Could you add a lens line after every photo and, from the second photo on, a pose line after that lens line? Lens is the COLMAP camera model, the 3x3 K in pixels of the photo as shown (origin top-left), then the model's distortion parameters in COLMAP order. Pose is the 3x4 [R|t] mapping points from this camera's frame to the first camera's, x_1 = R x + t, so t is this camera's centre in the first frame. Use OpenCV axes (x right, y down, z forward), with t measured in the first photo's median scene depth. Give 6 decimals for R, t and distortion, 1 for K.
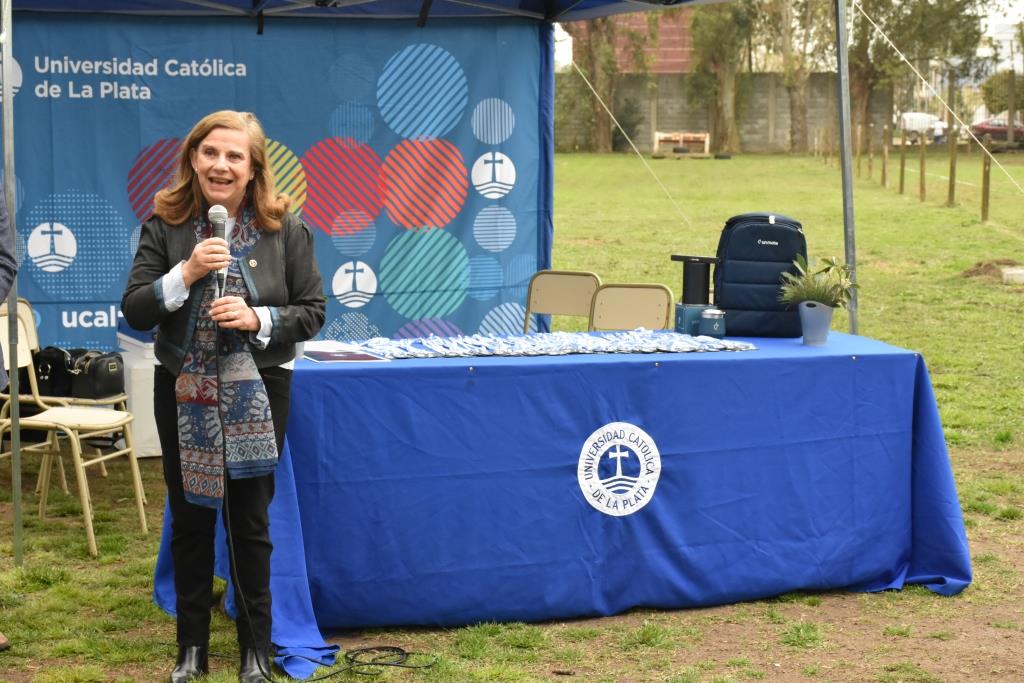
lens RADIAL K [[2156.0, 0, 513.4], [0, 2156.0, 343.4], [0, 0, 1]] dist [-0.072179, 0.529541]
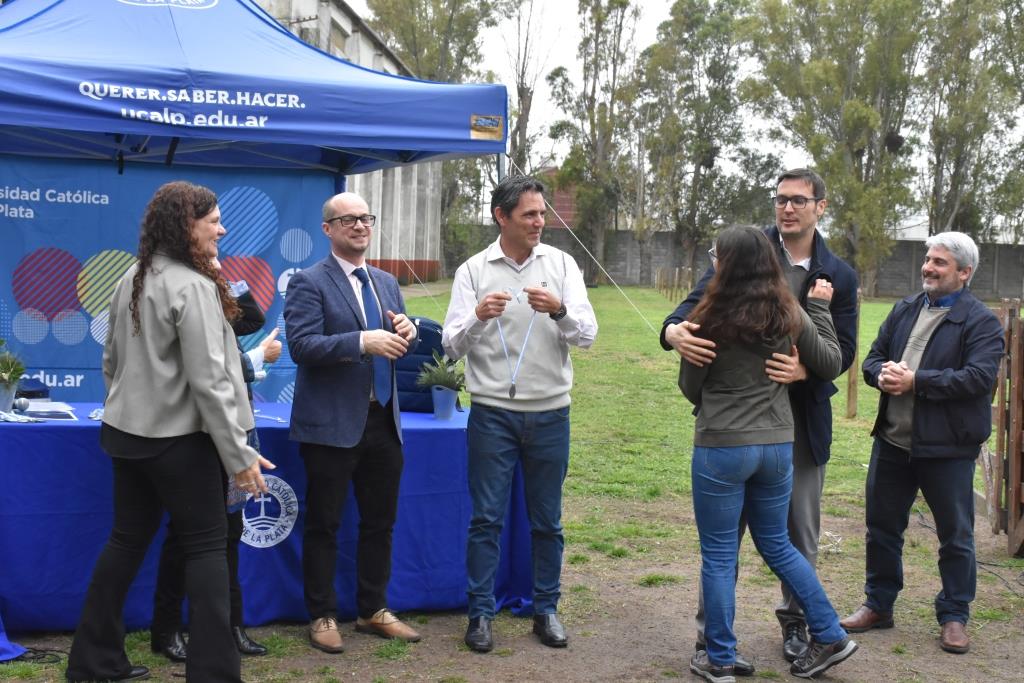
lens RADIAL K [[1469.3, 0, 506.4], [0, 1469.3, 355.4], [0, 0, 1]] dist [-0.029990, 0.070098]
pose [[0.998757, 0.037310, 0.033047, 0.100232], [-0.036071, 0.998652, -0.037314, -0.004119], [-0.034395, 0.036075, 0.998757, 0.076002]]
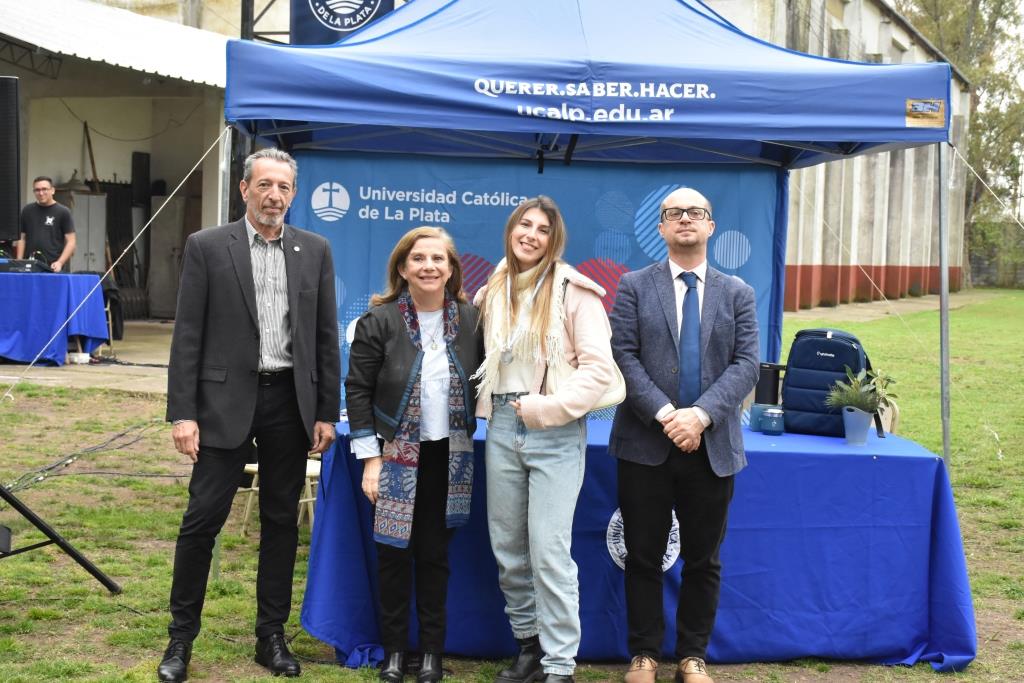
lens RADIAL K [[1725.5, 0, 500.9], [0, 1725.5, 362.7], [0, 0, 1]] dist [-0.040302, 0.208978]
pose [[0.960527, 0.050031, -0.273652, 0.141216], [-0.060904, 0.997650, -0.031380, -0.001694], [0.271439, 0.046808, 0.961317, 0.040608]]
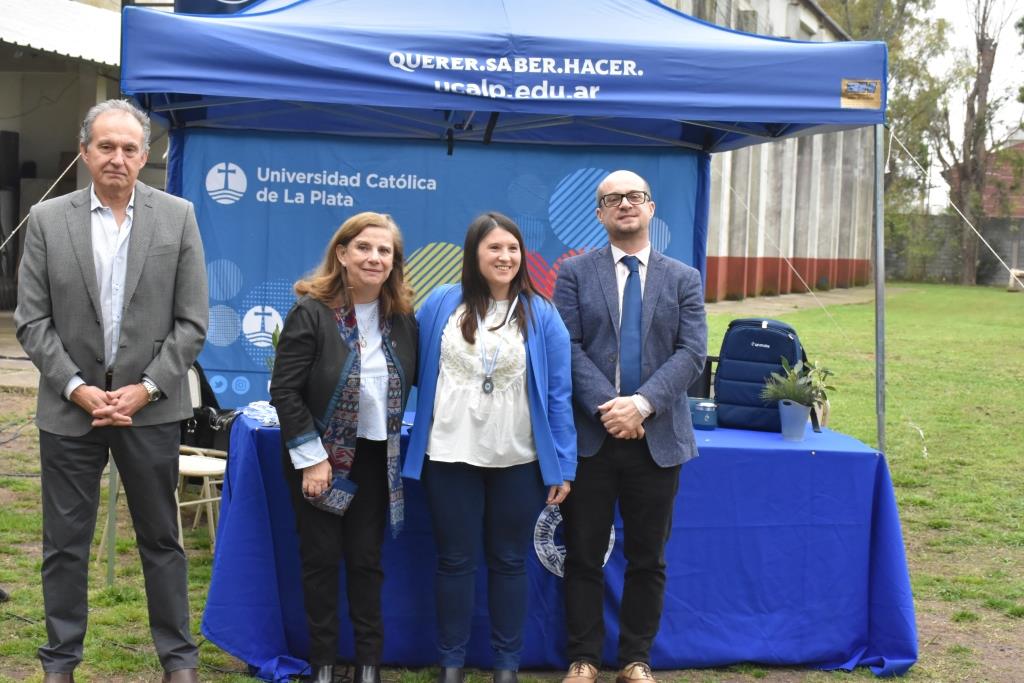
lens RADIAL K [[1819.6, 0, 499.1], [0, 1819.6, 362.3], [0, 0, 1]] dist [-0.037972, 0.157840]
pose [[0.975367, 0.052233, -0.214314, 0.129689], [-0.060739, 0.997598, -0.033292, 0.000843], [0.212060, 0.045489, 0.976197, 0.041290]]
